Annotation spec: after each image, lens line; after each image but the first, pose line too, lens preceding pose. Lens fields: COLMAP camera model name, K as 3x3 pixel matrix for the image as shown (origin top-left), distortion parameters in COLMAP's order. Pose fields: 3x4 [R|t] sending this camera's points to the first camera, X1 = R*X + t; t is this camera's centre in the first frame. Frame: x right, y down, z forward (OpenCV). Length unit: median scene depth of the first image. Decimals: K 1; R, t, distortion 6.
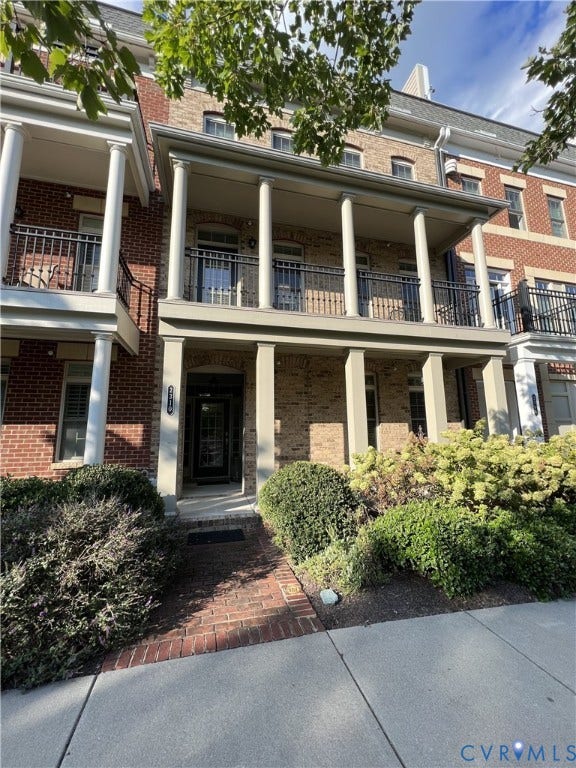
lens RADIAL K [[306.1, 0, 292.1], [0, 306.1, 384.7], [0, 0, 1]] dist [-0.001857, -0.000091]
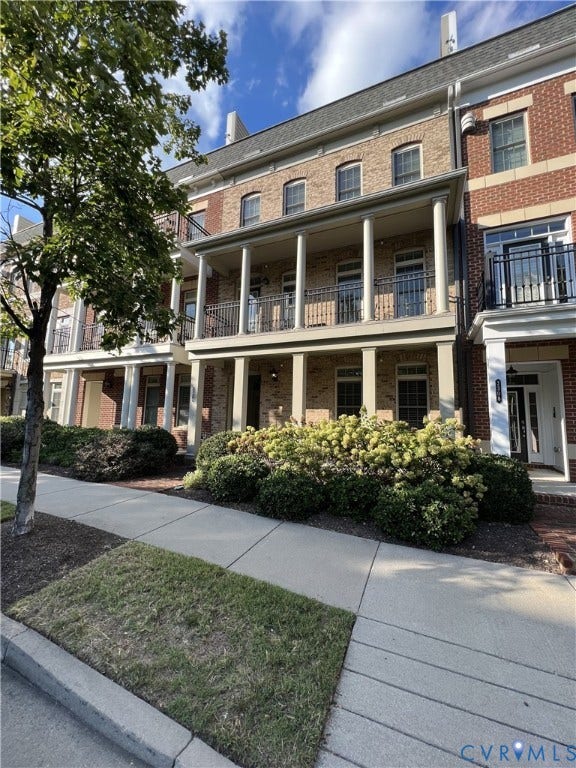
lens RADIAL K [[306.1, 0, 292.1], [0, 306.1, 384.7], [0, 0, 1]] dist [-0.001857, -0.000091]
pose [[0.785131, -0.037247, -0.618209, 0.935577], [0.061563, 0.997940, 0.018060, -0.005690], [0.616263, -0.052238, 0.785806, -0.066276]]
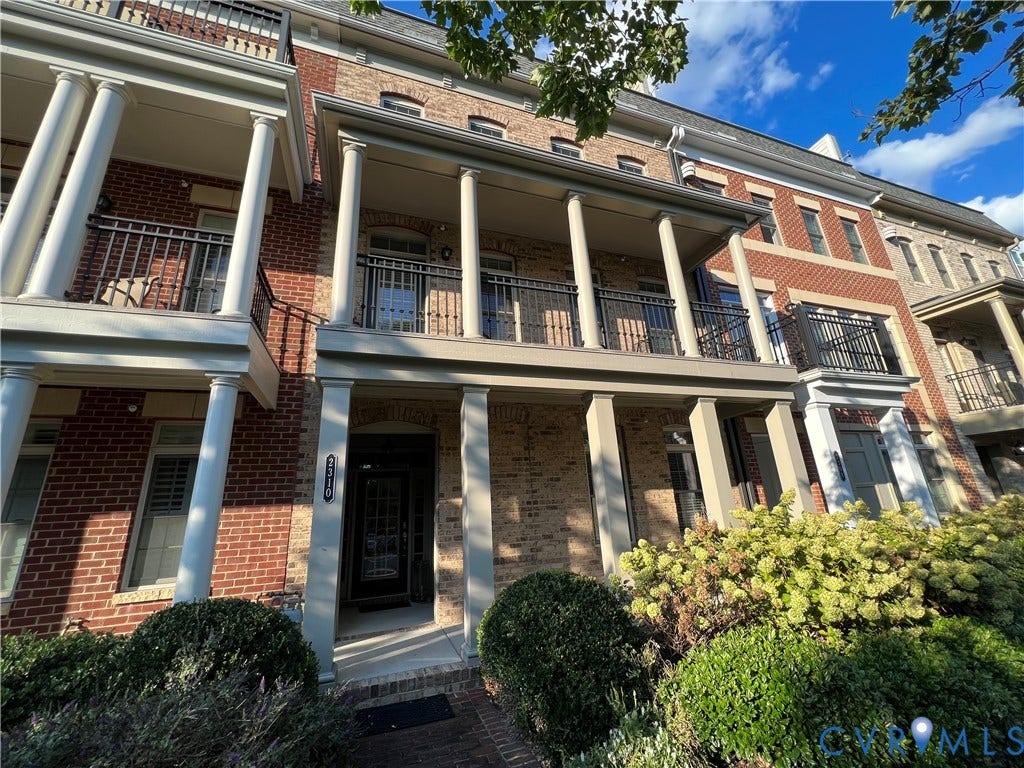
lens RADIAL K [[408.1, 0, 514.9], [0, 408.1, 384.8], [0, 0, 1]] dist [-0.001857, -0.000091]
pose [[0.995913, -0.015892, 0.088903, -0.067653], [0.028929, 0.988663, -0.147338, -0.004126], [-0.085554, 0.149308, 0.985083, 0.083212]]
